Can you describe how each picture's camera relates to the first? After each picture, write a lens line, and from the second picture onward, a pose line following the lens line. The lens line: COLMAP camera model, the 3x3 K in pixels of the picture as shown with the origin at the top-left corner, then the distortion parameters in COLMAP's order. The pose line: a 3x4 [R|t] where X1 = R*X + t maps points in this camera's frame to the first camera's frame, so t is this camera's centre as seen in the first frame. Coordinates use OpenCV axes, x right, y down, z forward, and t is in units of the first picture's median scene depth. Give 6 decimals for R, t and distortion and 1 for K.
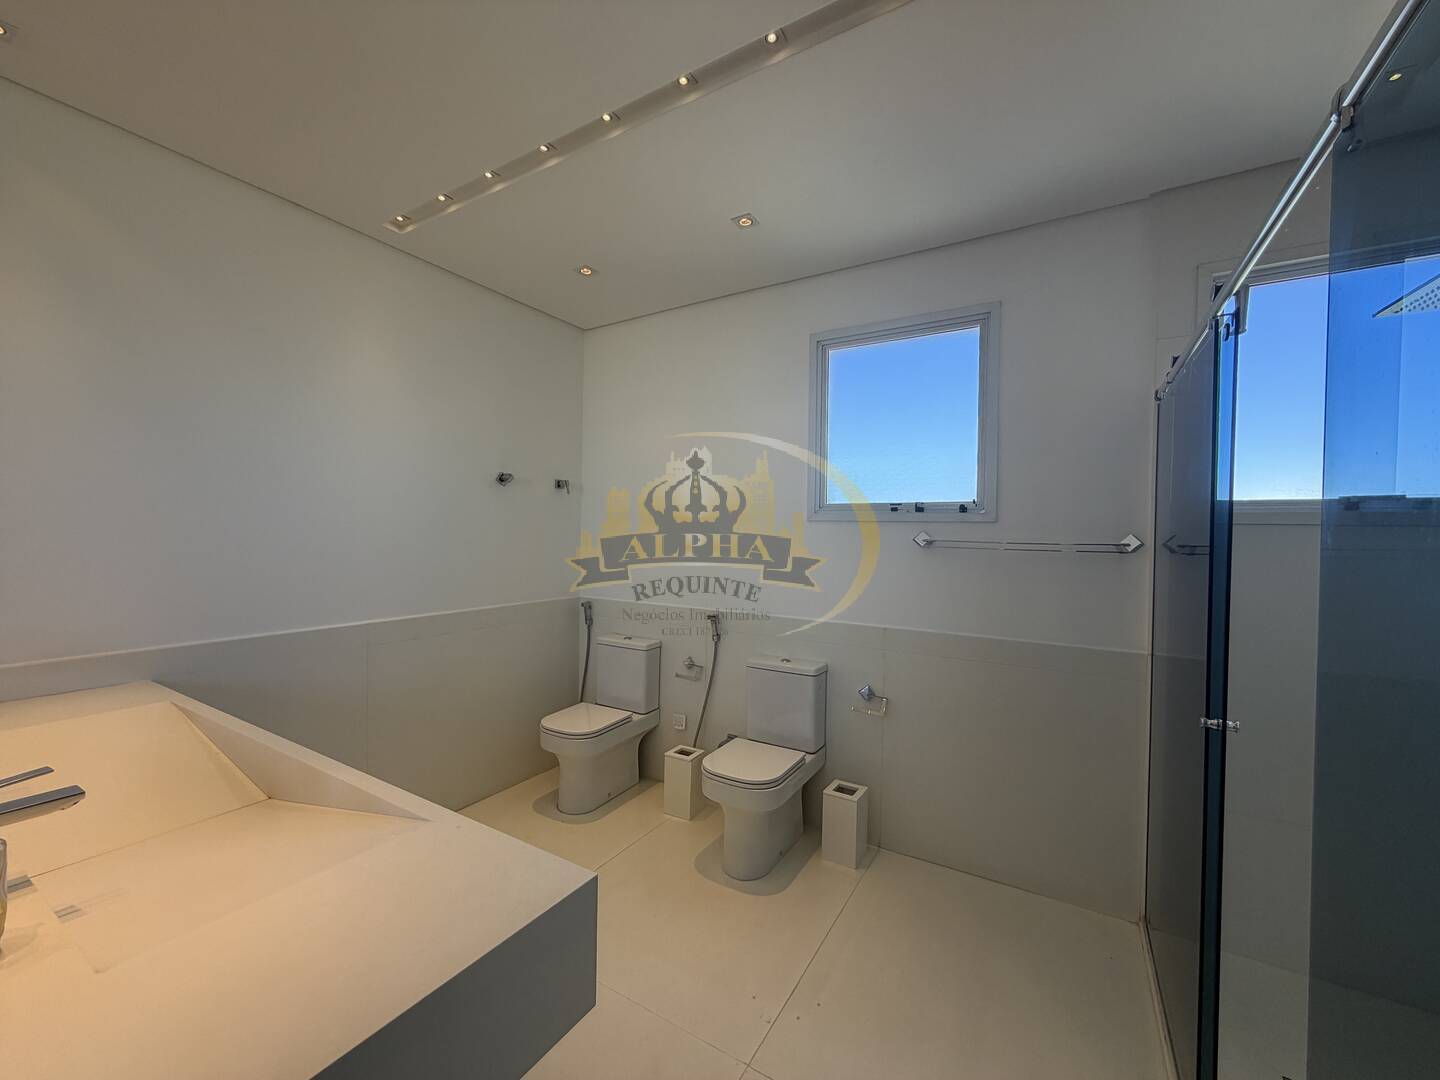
lens RADIAL K [[575.3, 0, 716.0], [0, 575.3, 540.1], [0, 0, 1]] dist [-0.001347, 0.000726]
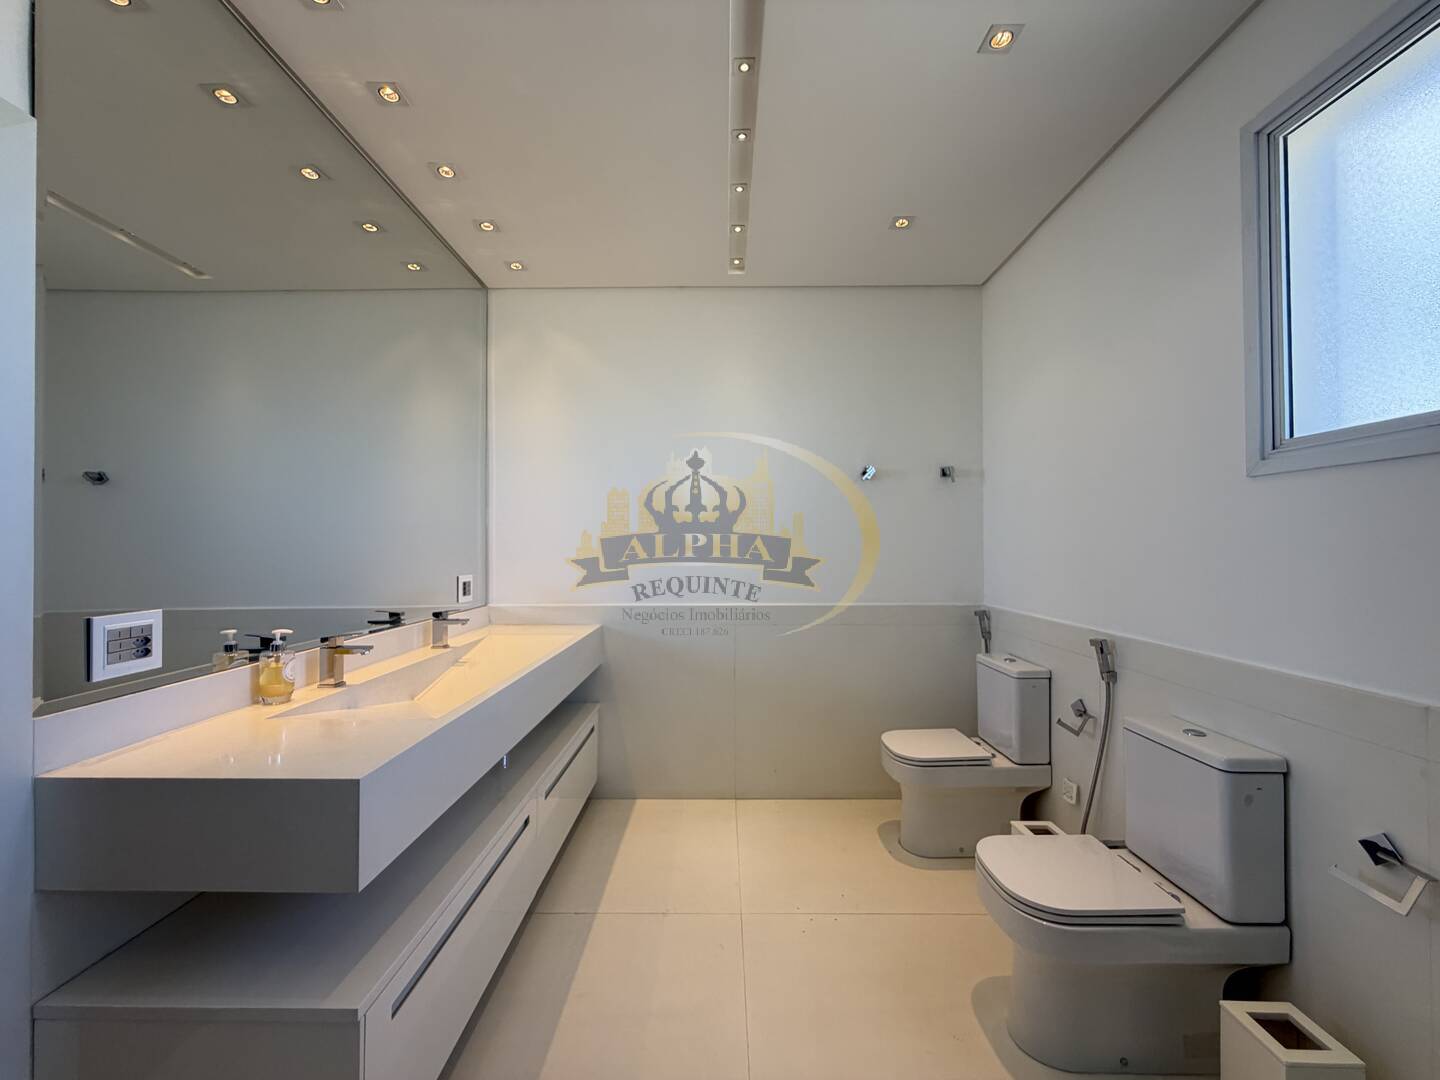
lens RADIAL K [[575.3, 0, 716.0], [0, 575.3, 540.1], [0, 0, 1]] dist [-0.001347, 0.000726]
pose [[0.521512, -0.034780, -0.852535, 0.330056], [0.015861, 0.999391, -0.031069, 0.030722], [0.853097, 0.002681, 0.521746, 0.289126]]
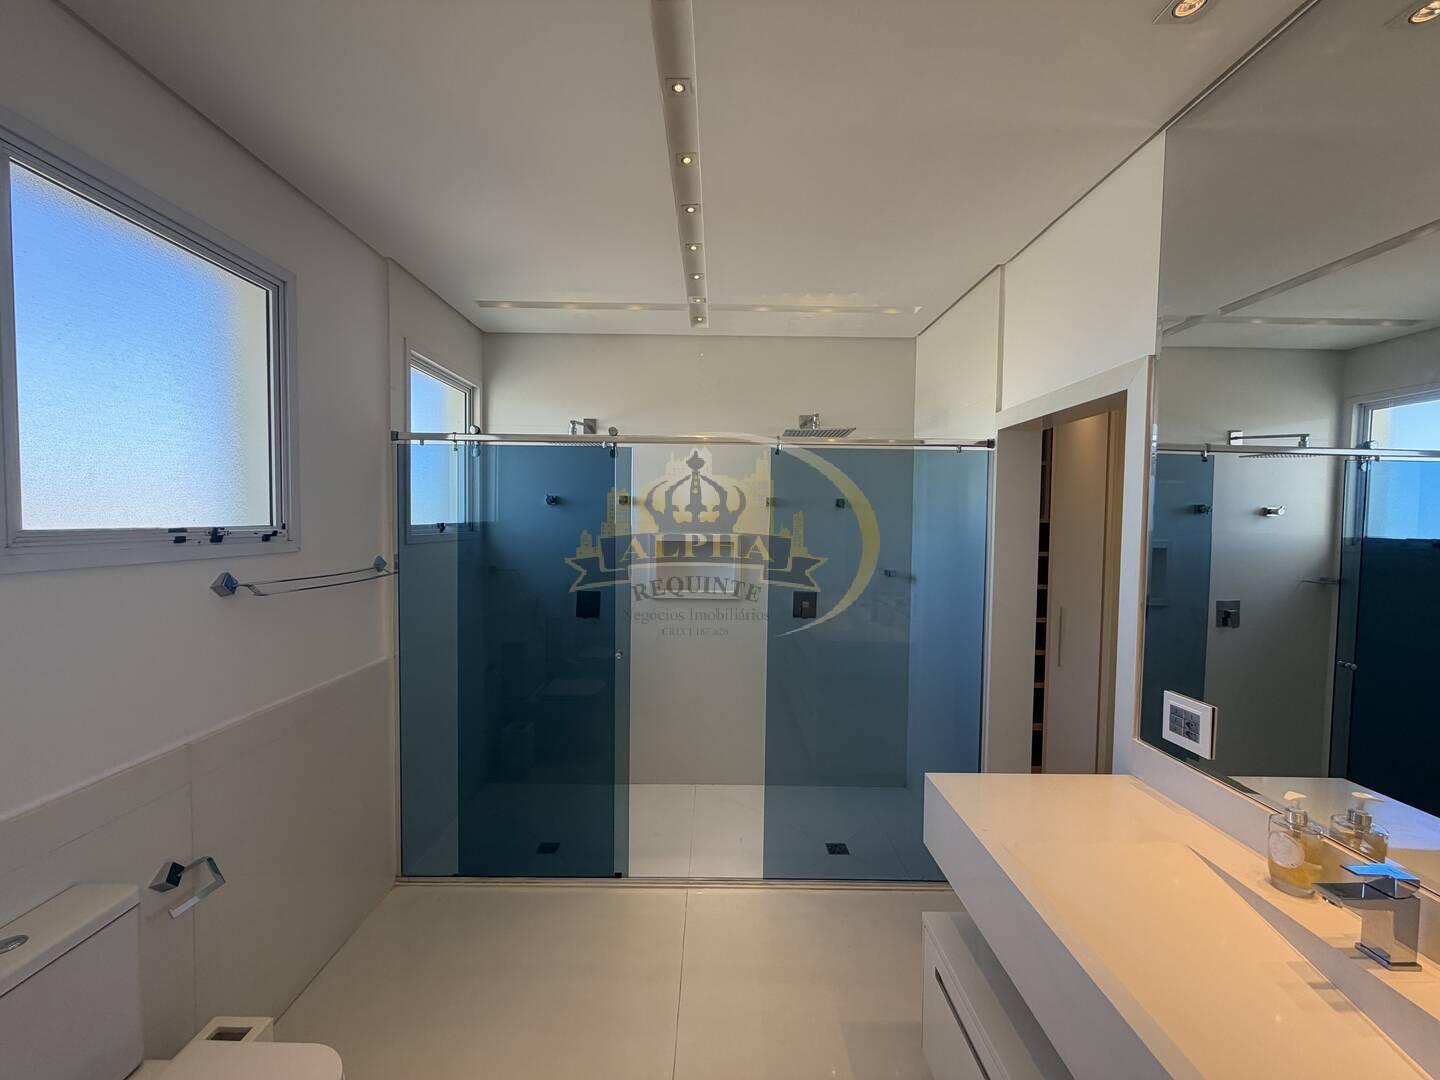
lens RADIAL K [[574.2, 0, 716.2], [0, 574.2, 539.4], [0, 0, 1]] dist [-0.003268, 0.000027]
pose [[-0.533733, -0.062449, 0.843344, -0.398073], [-0.025356, 0.998003, 0.057855, -0.086637], [-0.845273, 0.009495, -0.534251, 0.733164]]
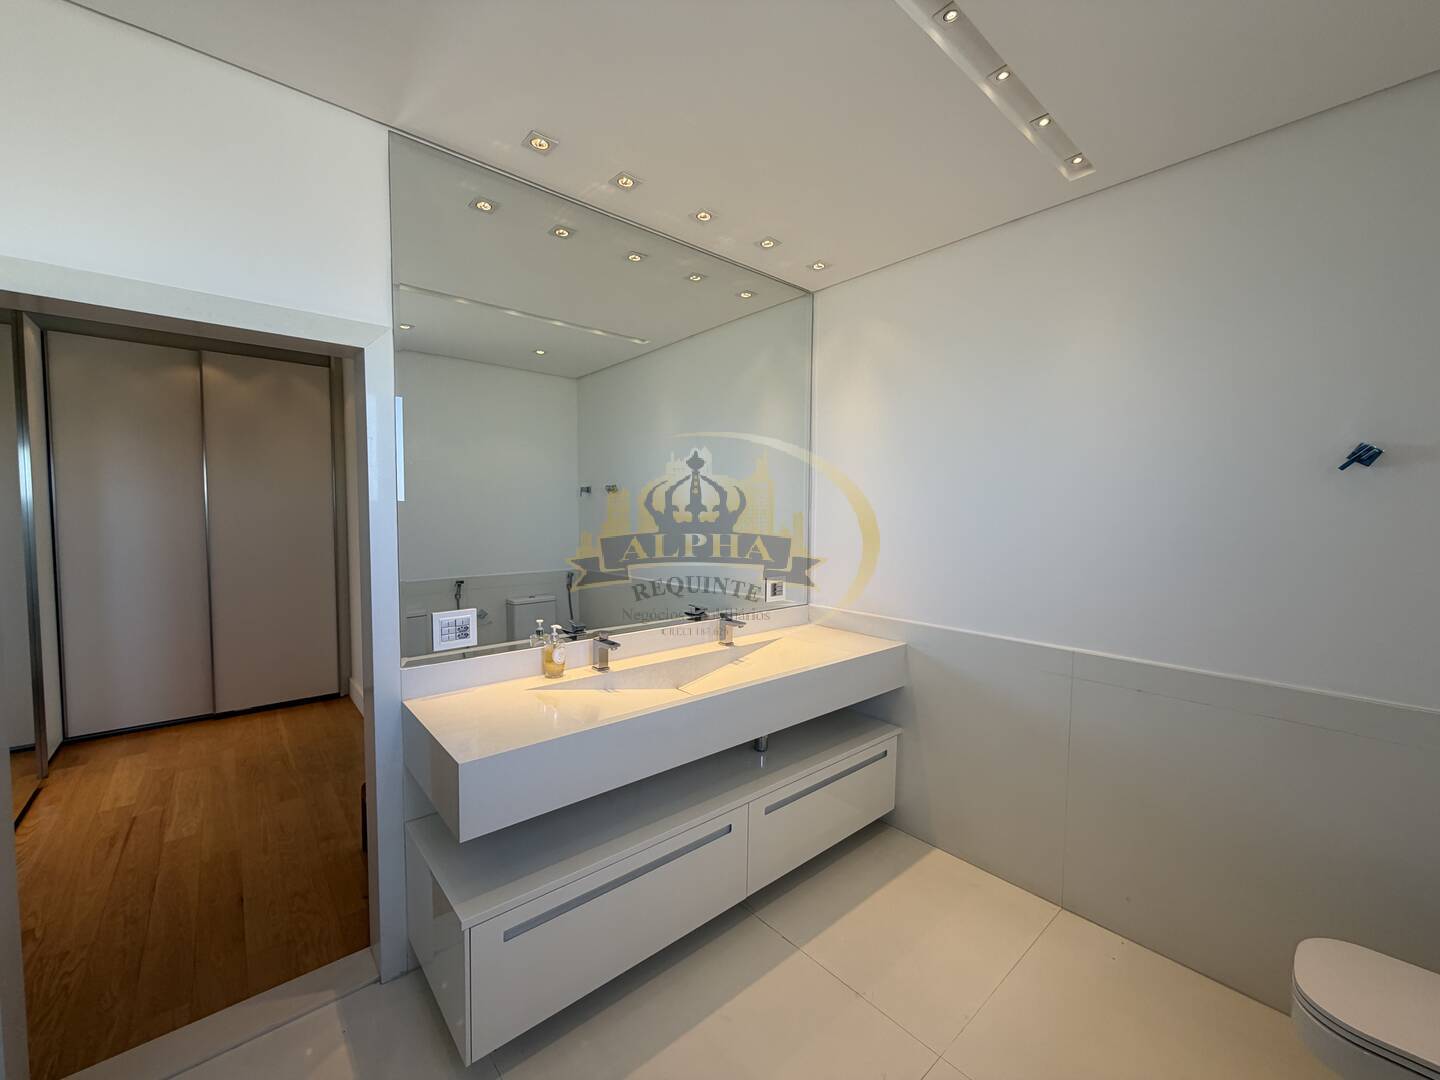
lens RADIAL K [[575.3, 0, 716.0], [0, 575.3, 540.1], [0, 0, 1]] dist [-0.001347, 0.000726]
pose [[-0.289157, 0.024616, -0.956965, 0.309845], [-0.012145, 0.999495, 0.029379, -0.038683], [0.957205, 0.020118, -0.288711, 0.611275]]
